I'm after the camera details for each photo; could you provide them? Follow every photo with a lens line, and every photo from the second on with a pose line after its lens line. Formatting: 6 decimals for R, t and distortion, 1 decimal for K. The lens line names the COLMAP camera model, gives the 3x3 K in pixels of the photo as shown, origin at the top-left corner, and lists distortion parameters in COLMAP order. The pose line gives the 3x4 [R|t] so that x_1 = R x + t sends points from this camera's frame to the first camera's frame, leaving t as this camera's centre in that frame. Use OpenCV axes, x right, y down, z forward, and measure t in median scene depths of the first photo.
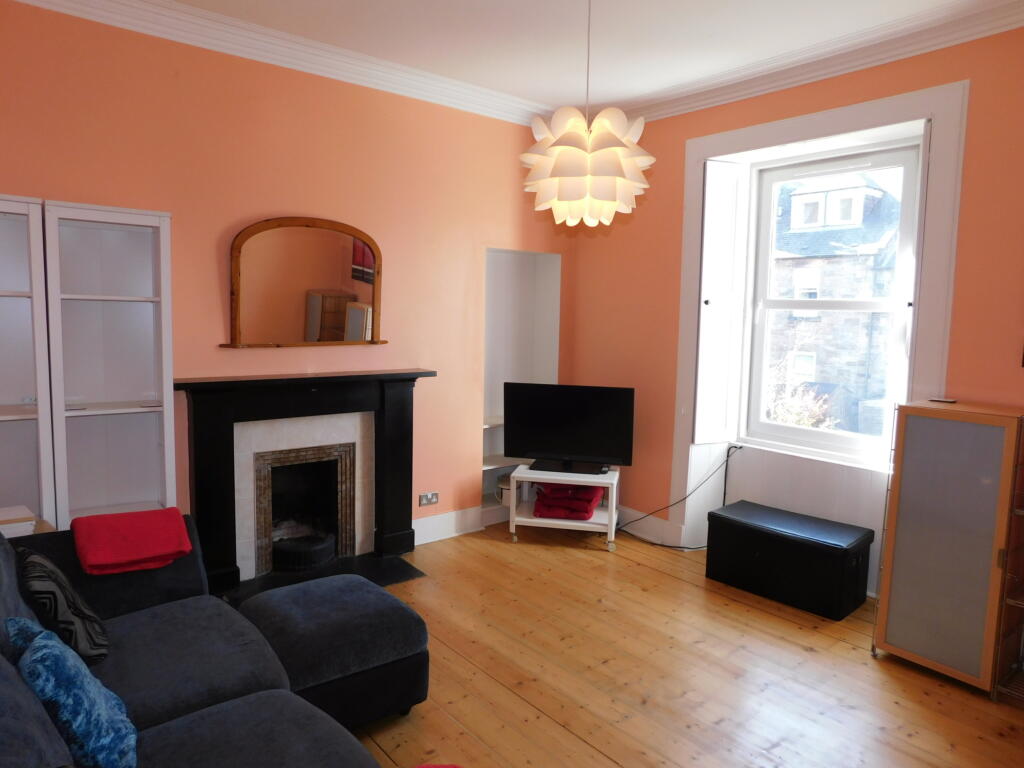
lens RADIAL K [[666.8, 0, 512.0], [0, 666.8, 384.0], [0, 0, 1]] dist [-0.006598, 0.000013]
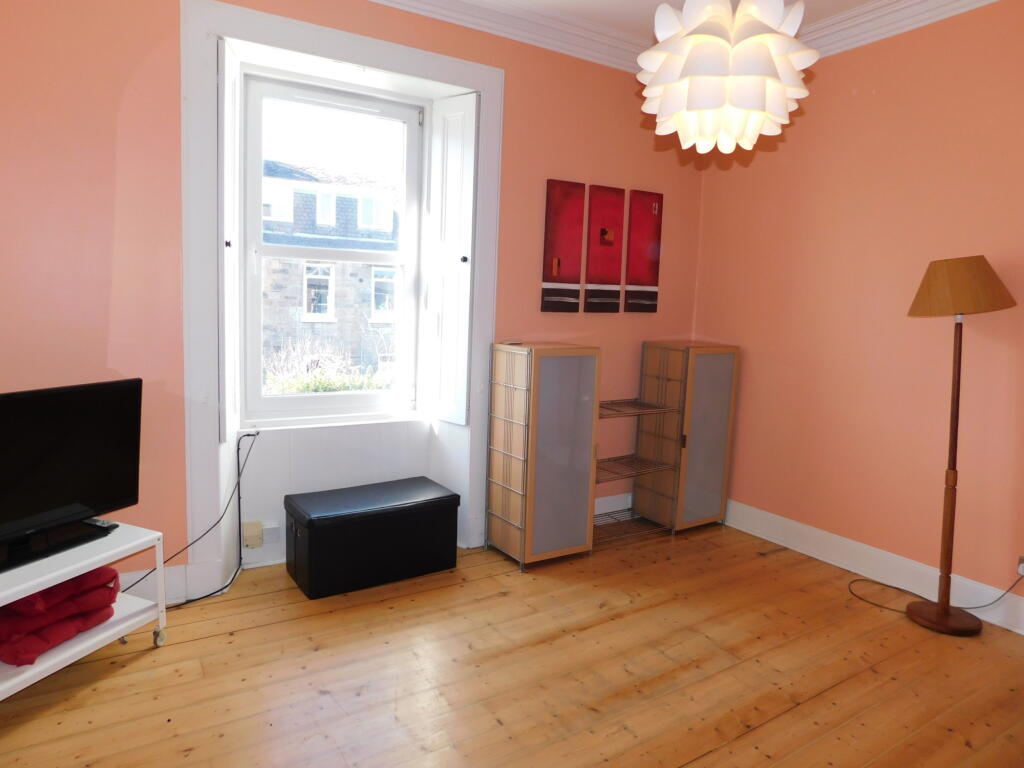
lens RADIAL K [[666.8, 0, 512.0], [0, 666.8, 384.0], [0, 0, 1]] dist [-0.006598, 0.000013]
pose [[0.154973, -0.145315, 0.977173, -0.424532], [0.078962, 0.987780, 0.134370, -0.051815], [-0.984758, 0.056336, 0.164554, 0.653947]]
